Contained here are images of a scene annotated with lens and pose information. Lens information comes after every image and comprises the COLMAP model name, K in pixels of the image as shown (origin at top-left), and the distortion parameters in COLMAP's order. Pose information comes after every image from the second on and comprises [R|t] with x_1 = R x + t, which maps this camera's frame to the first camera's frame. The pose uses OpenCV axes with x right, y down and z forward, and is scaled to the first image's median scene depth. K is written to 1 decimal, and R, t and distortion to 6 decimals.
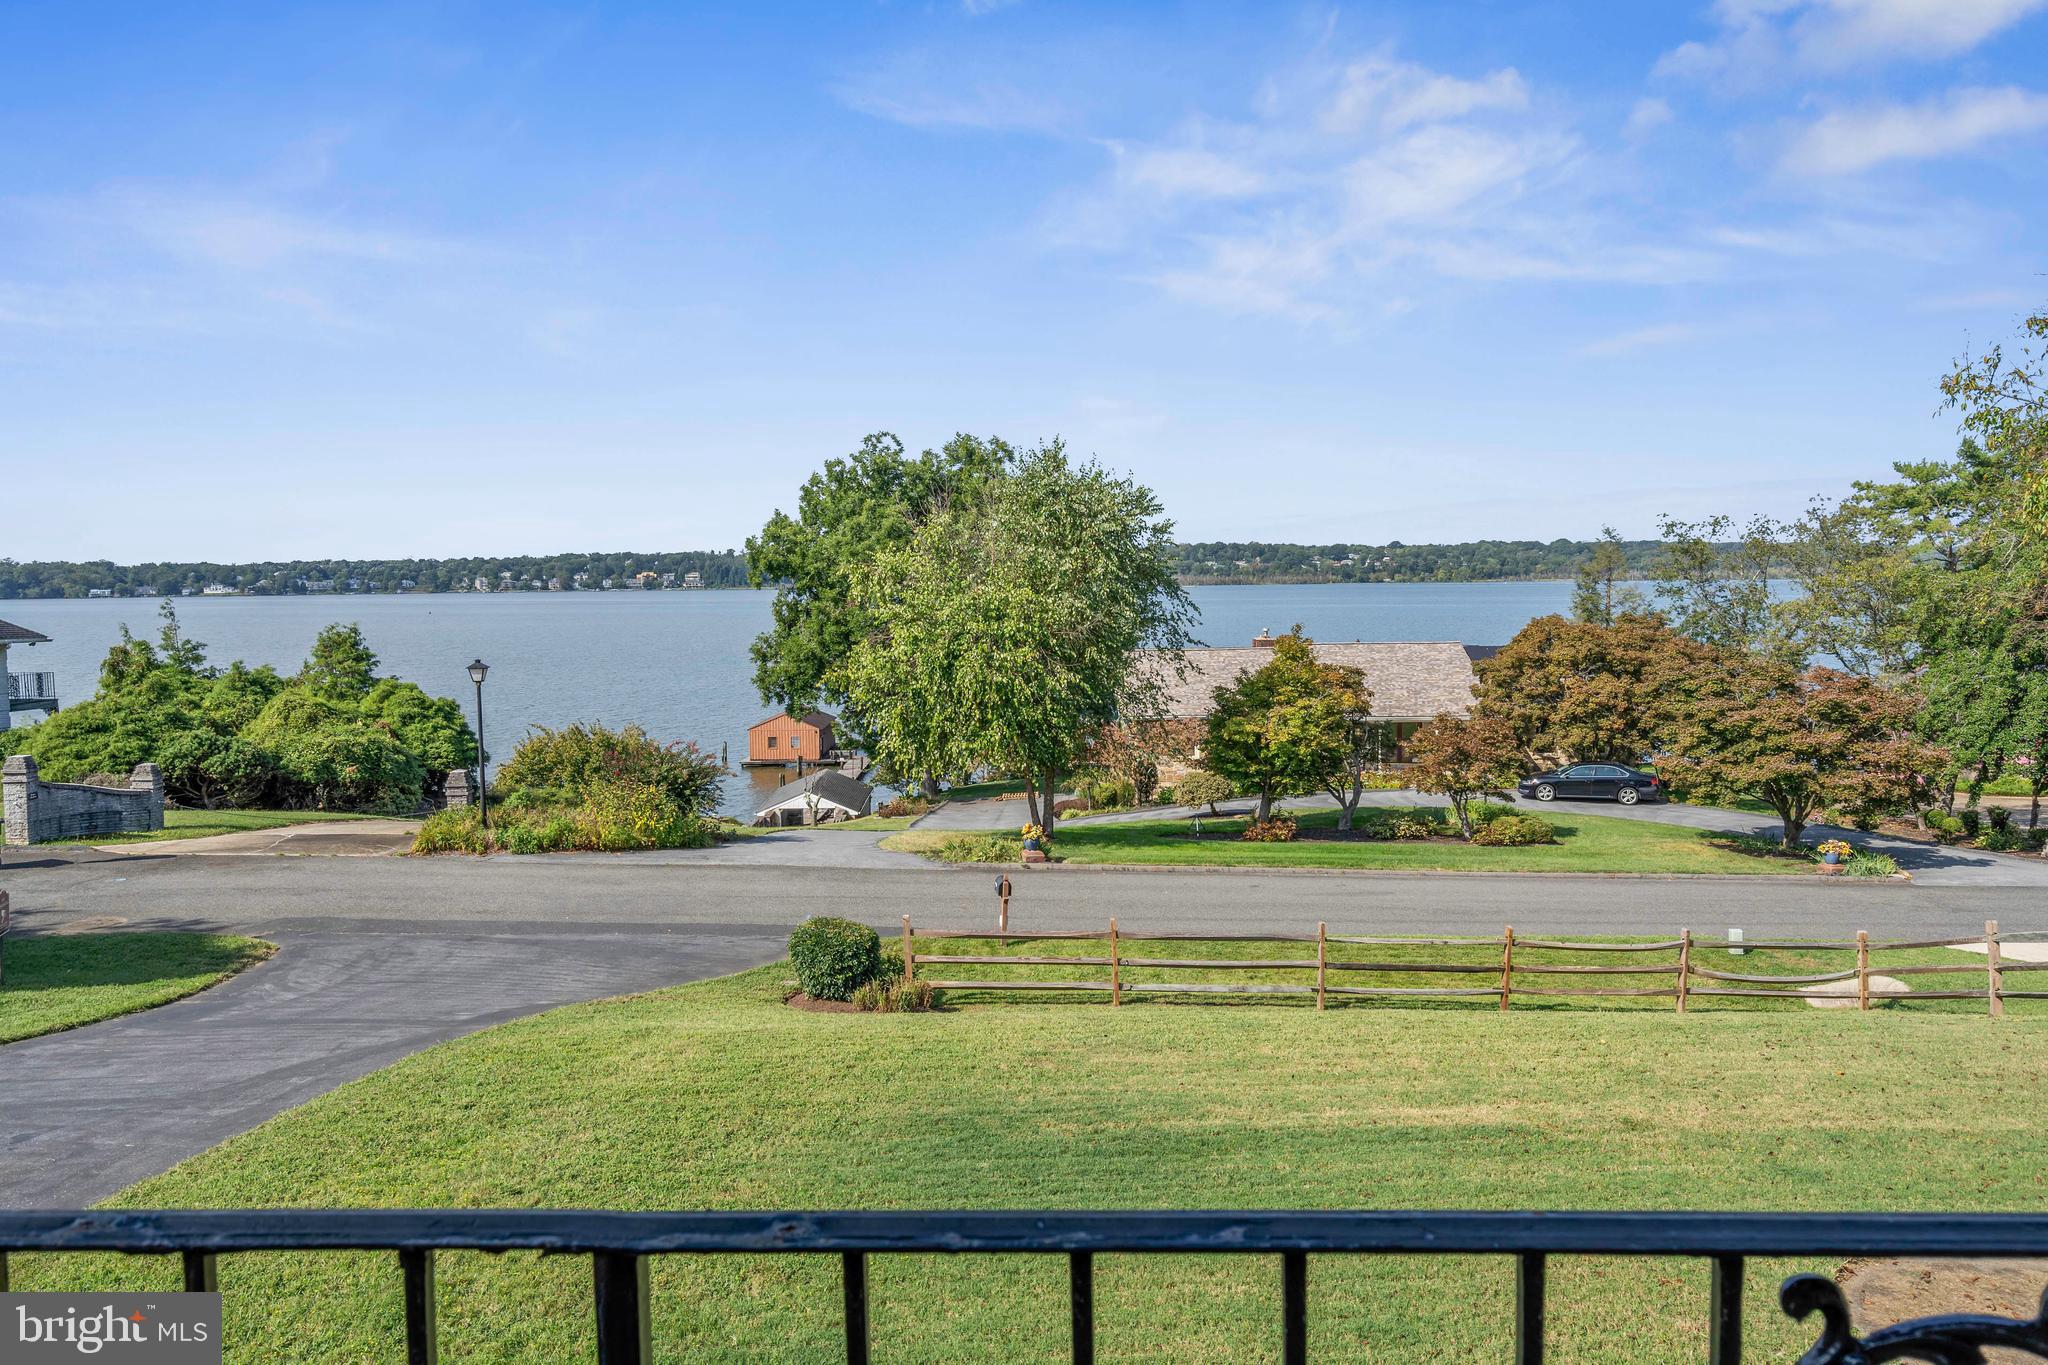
lens RADIAL K [[1370.6, 0, 1035.4], [0, 1370.6, 668.3], [0, 0, 1]] dist [0.006431, 0.005324]
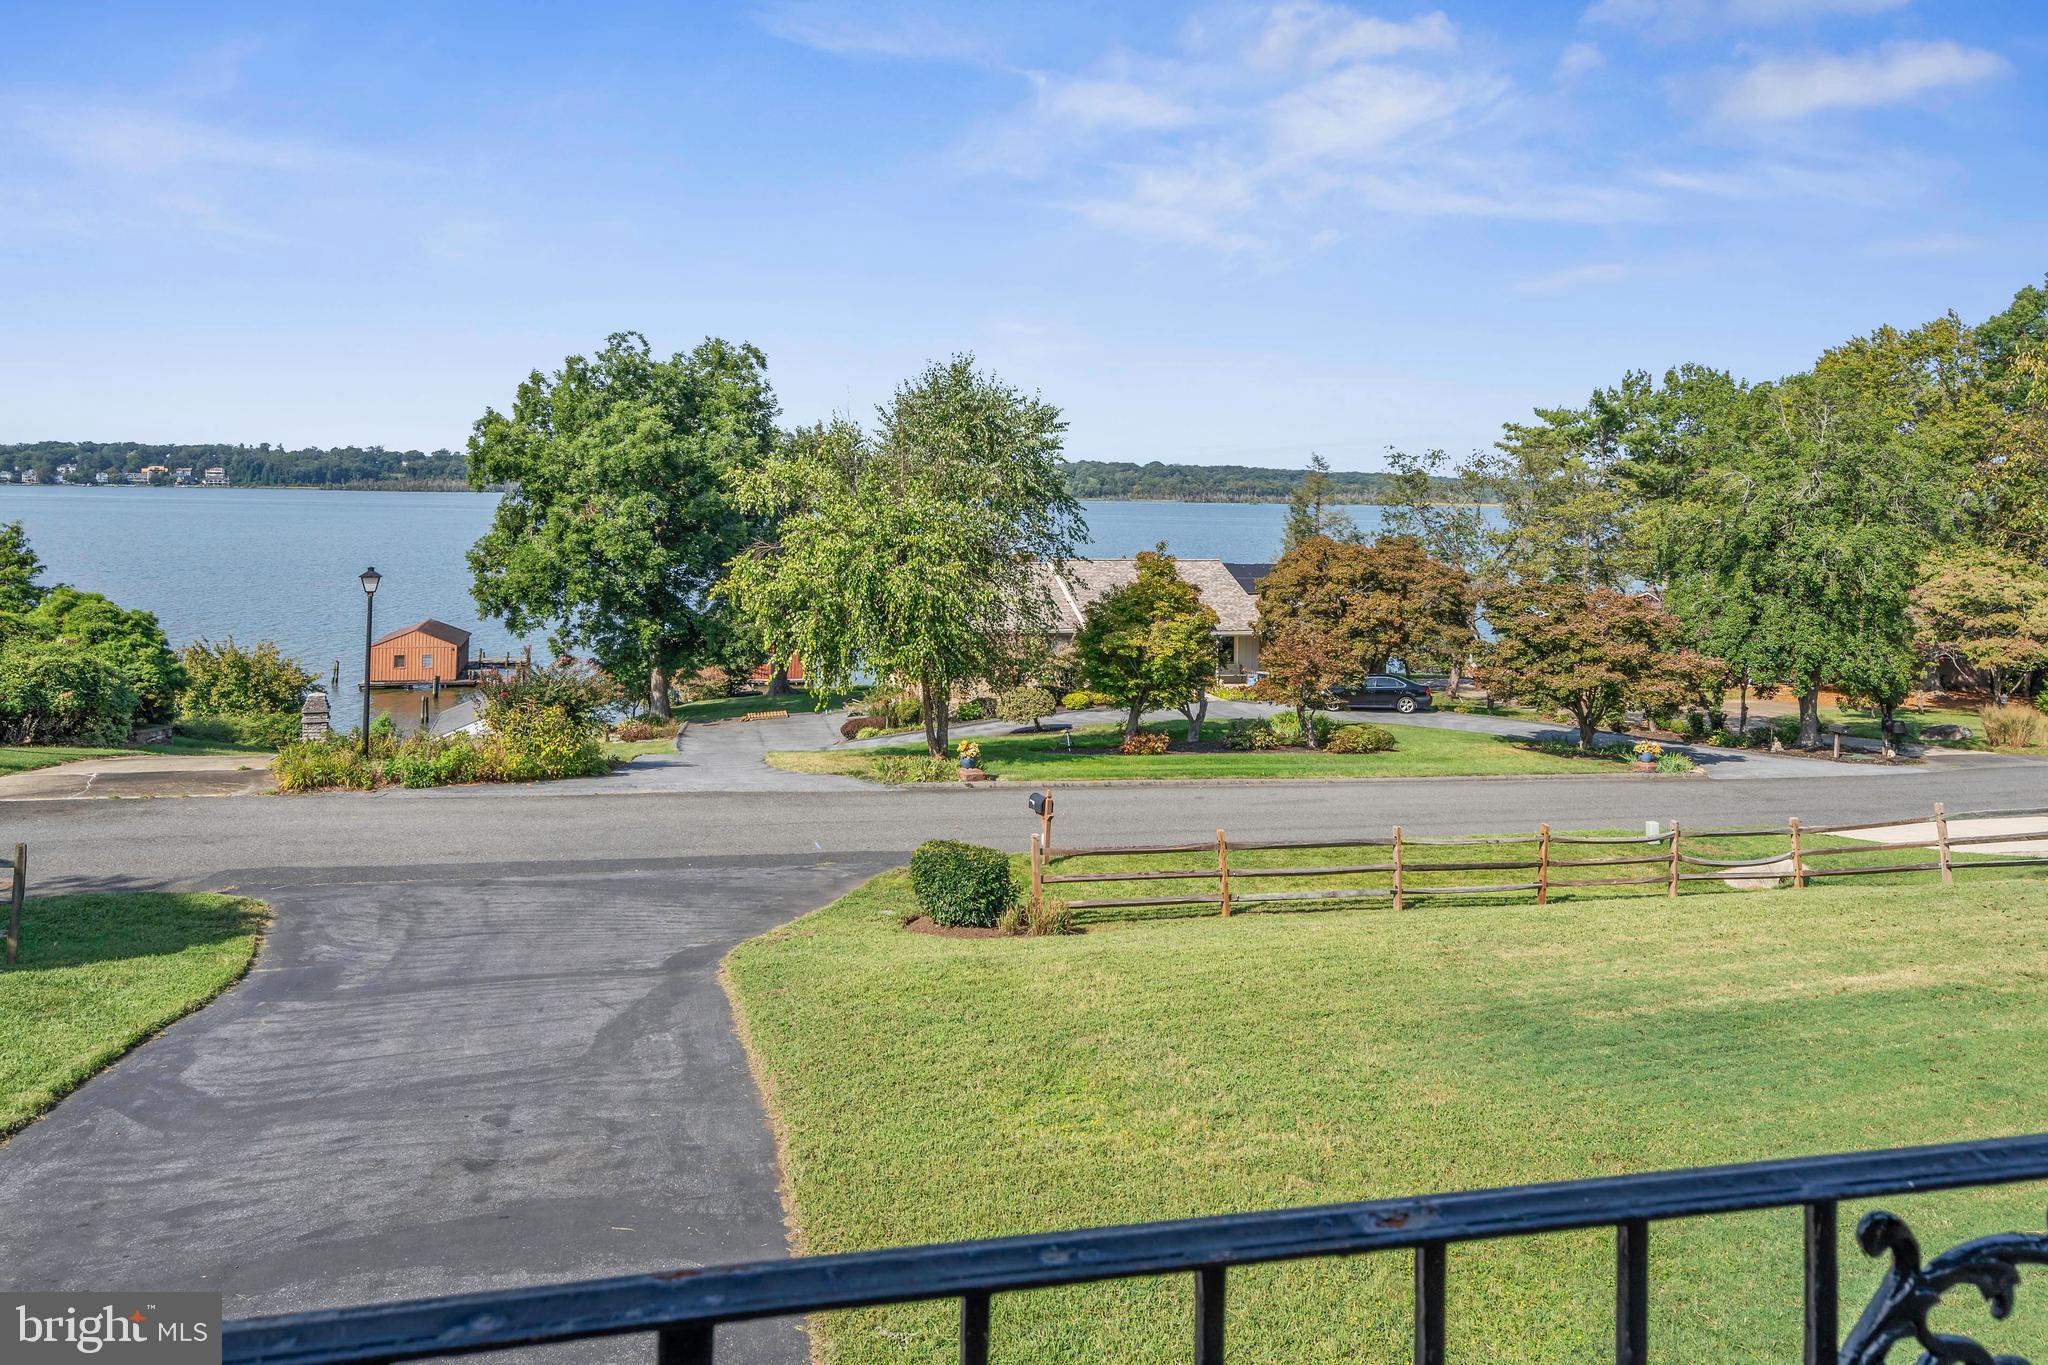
lens RADIAL K [[1403.2, 0, 985.3], [0, 1403.2, 458.9], [0, 0, 1]] dist [0.010396, -0.003050]
pose [[0.963287, 0.032339, 0.266519, -0.224395], [-0.008878, 0.996013, -0.088767, 0.001093], [-0.268327, 0.083142, 0.959733, 0.011471]]
